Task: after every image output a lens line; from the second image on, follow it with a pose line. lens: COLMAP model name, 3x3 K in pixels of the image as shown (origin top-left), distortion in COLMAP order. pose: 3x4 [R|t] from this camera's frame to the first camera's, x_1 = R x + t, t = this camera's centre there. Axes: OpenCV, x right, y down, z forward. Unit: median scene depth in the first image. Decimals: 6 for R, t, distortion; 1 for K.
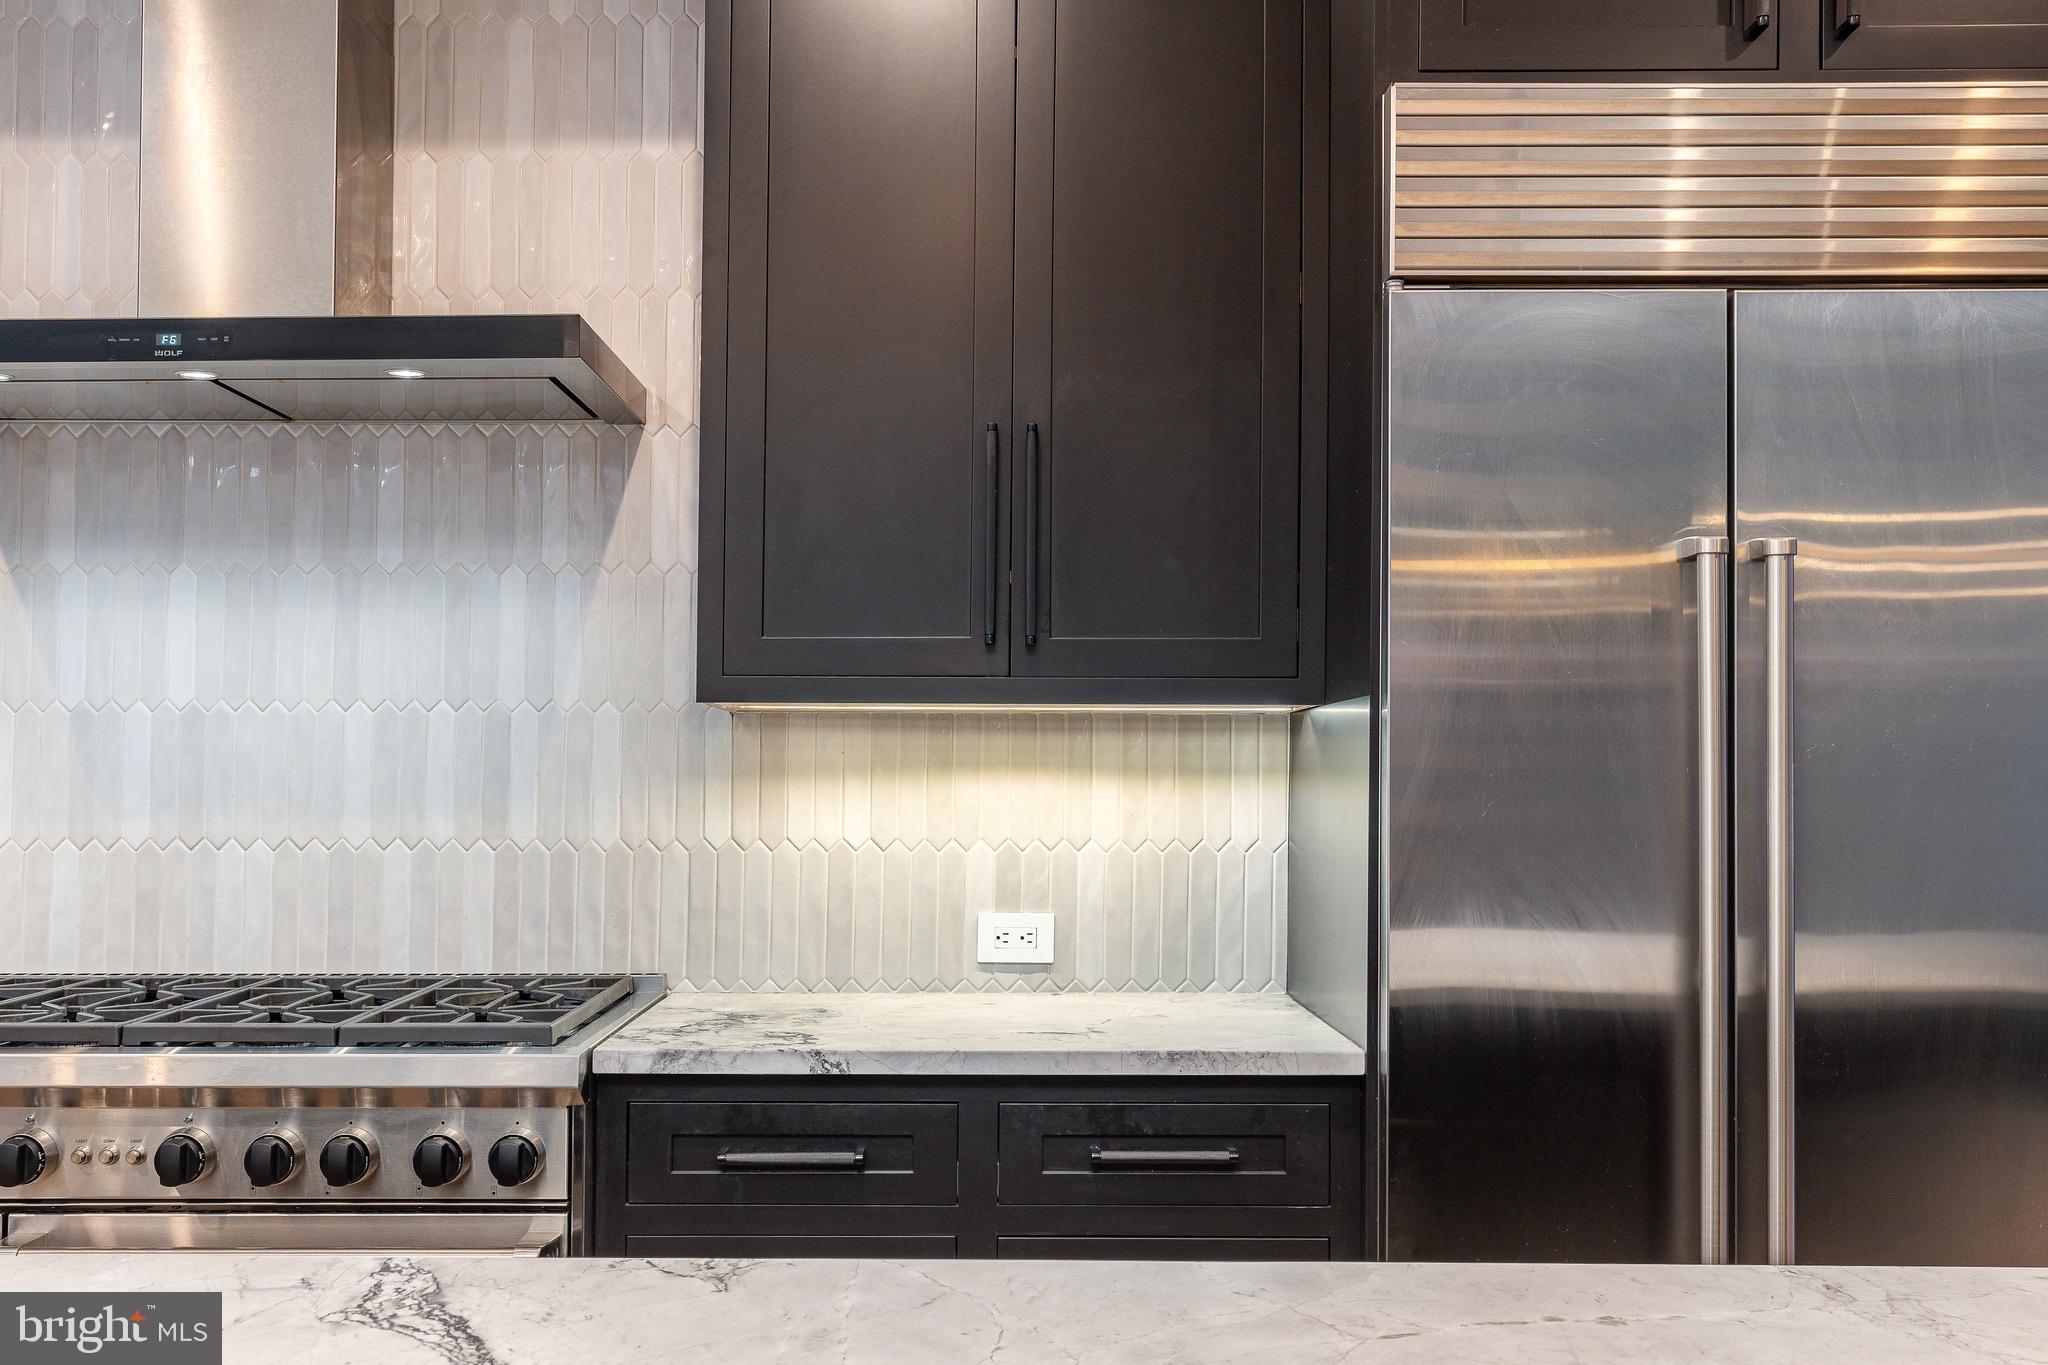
lens RADIAL K [[2014.6, 0, 1030.5], [0, 2014.6, 716.1], [0, 0, 1]] dist [0.011248, 0.000000]
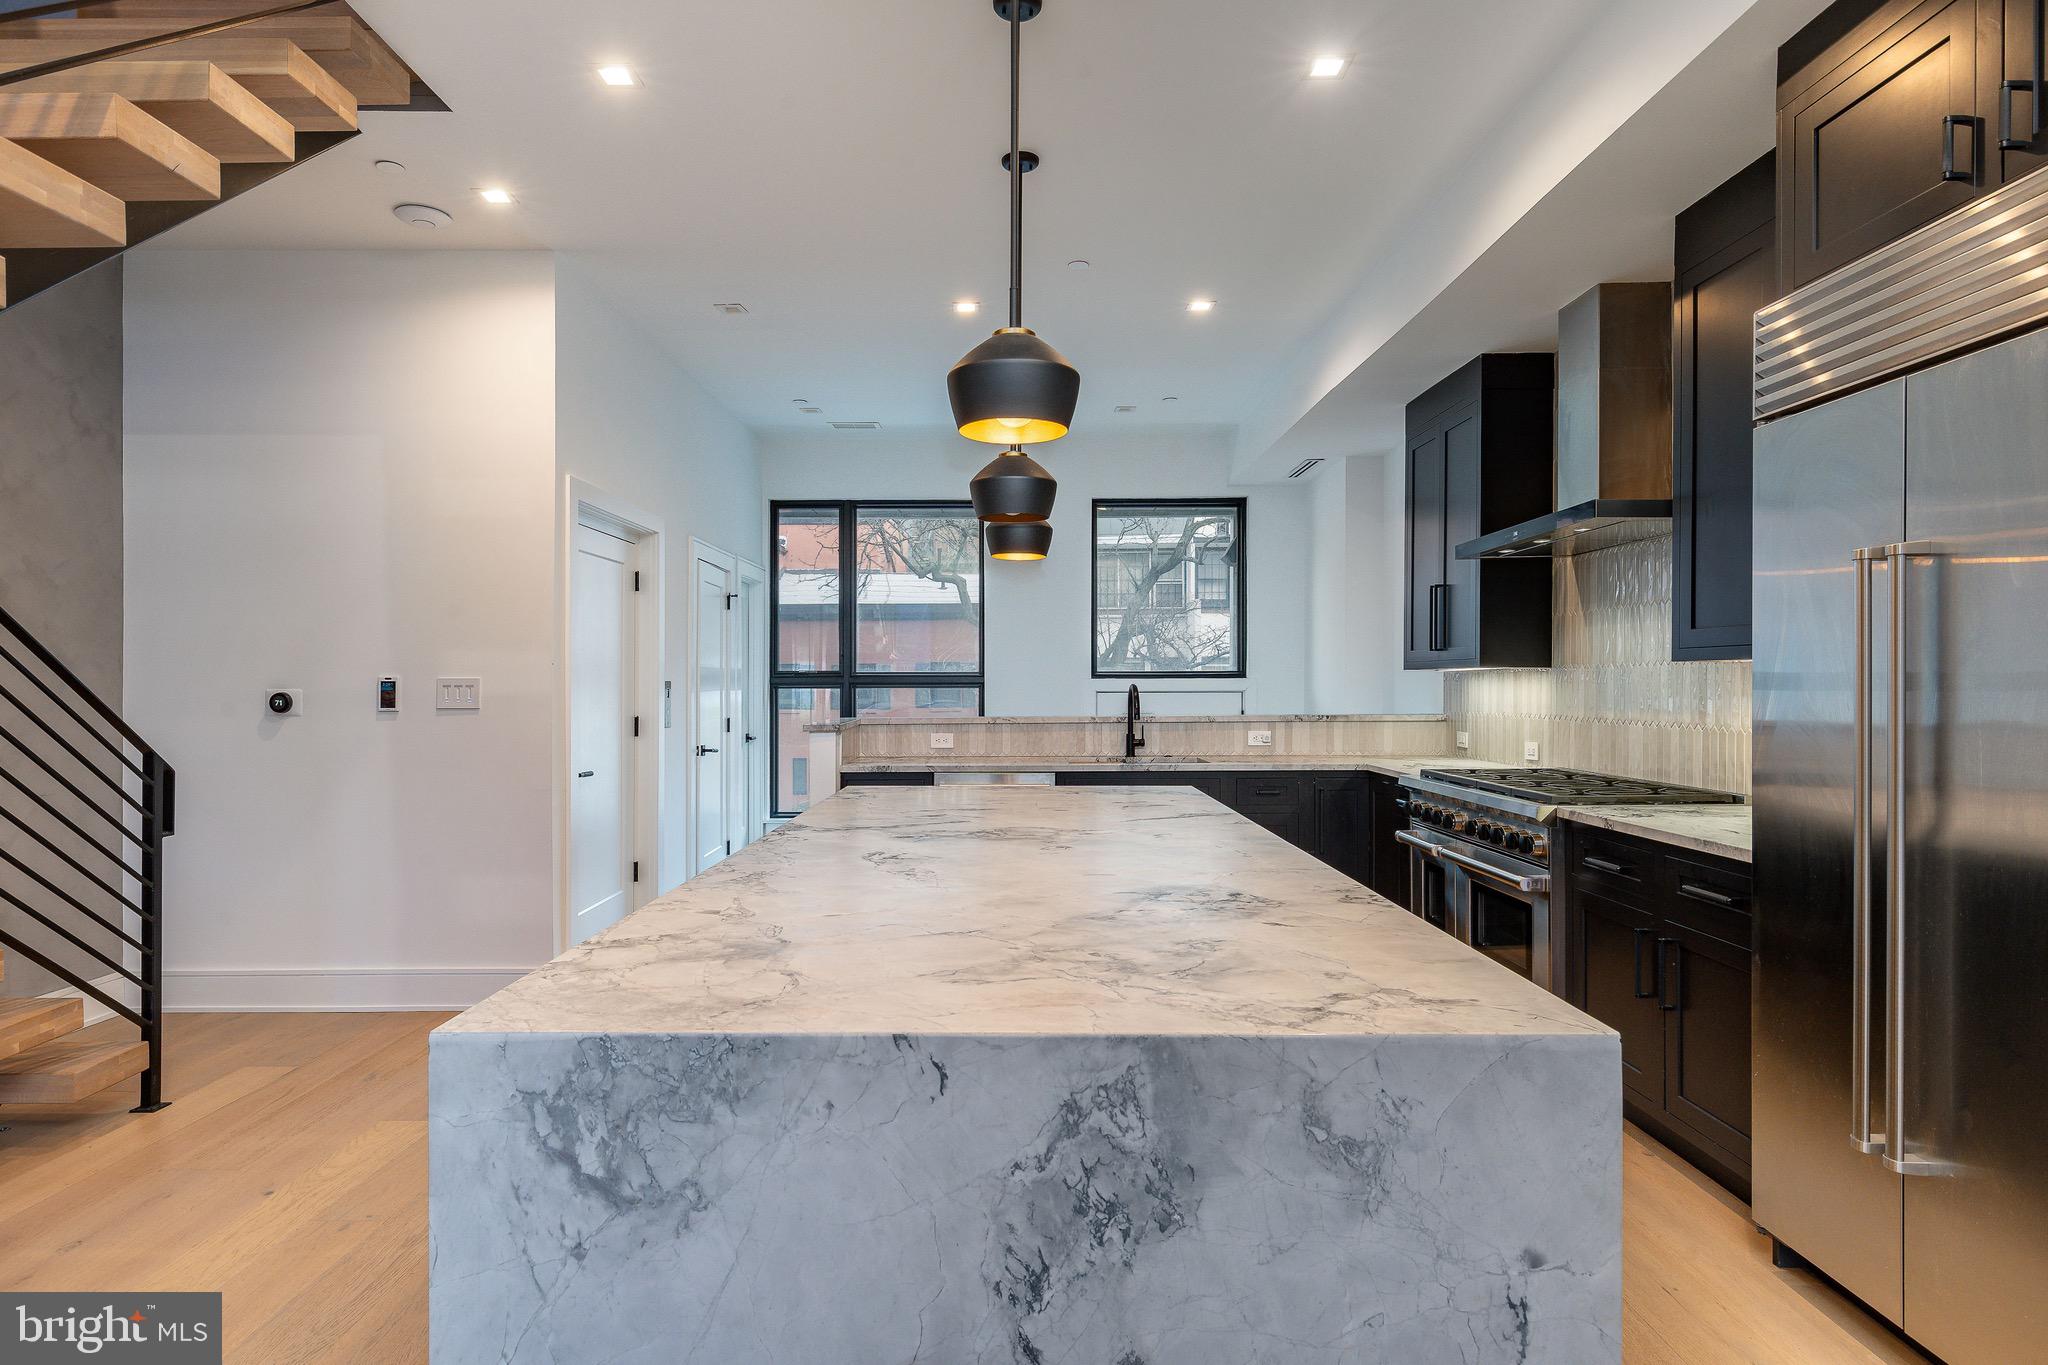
lens RADIAL K [[1104.6, 0, 1000.4], [0, 1104.6, 683.2], [0, 0, 1]] dist [0.005674, -0.001369]
pose [[0.009020, -0.003345, -0.999954, 0.896097], [0.028031, 0.999602, -0.003091, 0.000327], [0.999566, -0.028002, 0.009111, 0.252585]]
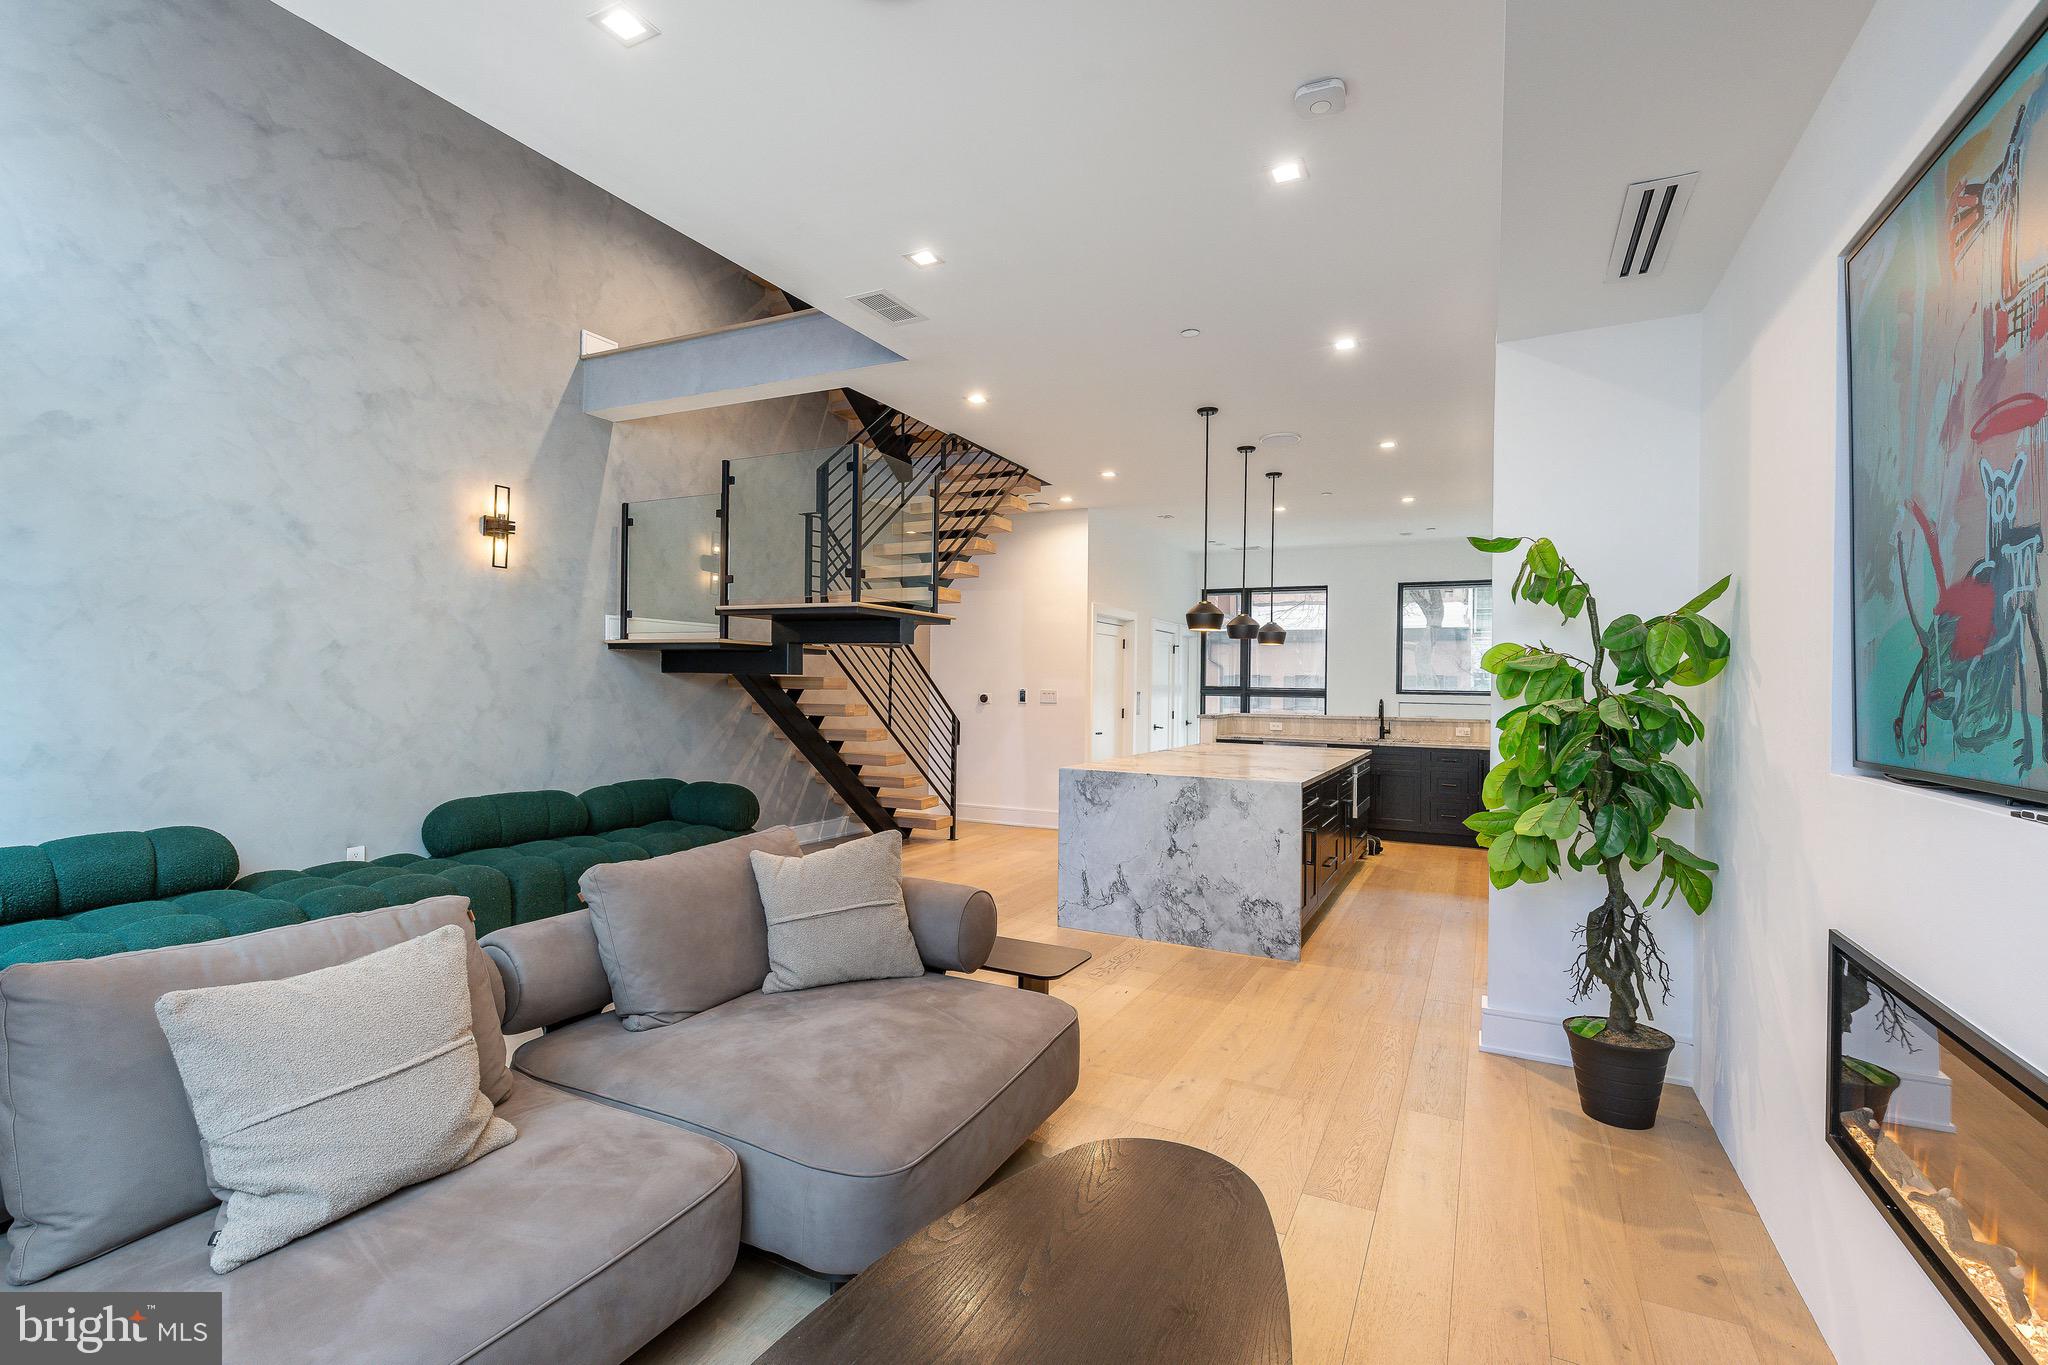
lens RADIAL K [[910.5, 0, 1028.8], [0, 910.5, 695.1], [0, 0, 1]] dist [0.001155, -0.003085]
pose [[-0.426689, 0.000901, -0.904398, 1.987926], [0.003732, 0.999993, -0.000765, -0.010529], [0.904391, -0.003702, -0.426689, 0.692257]]
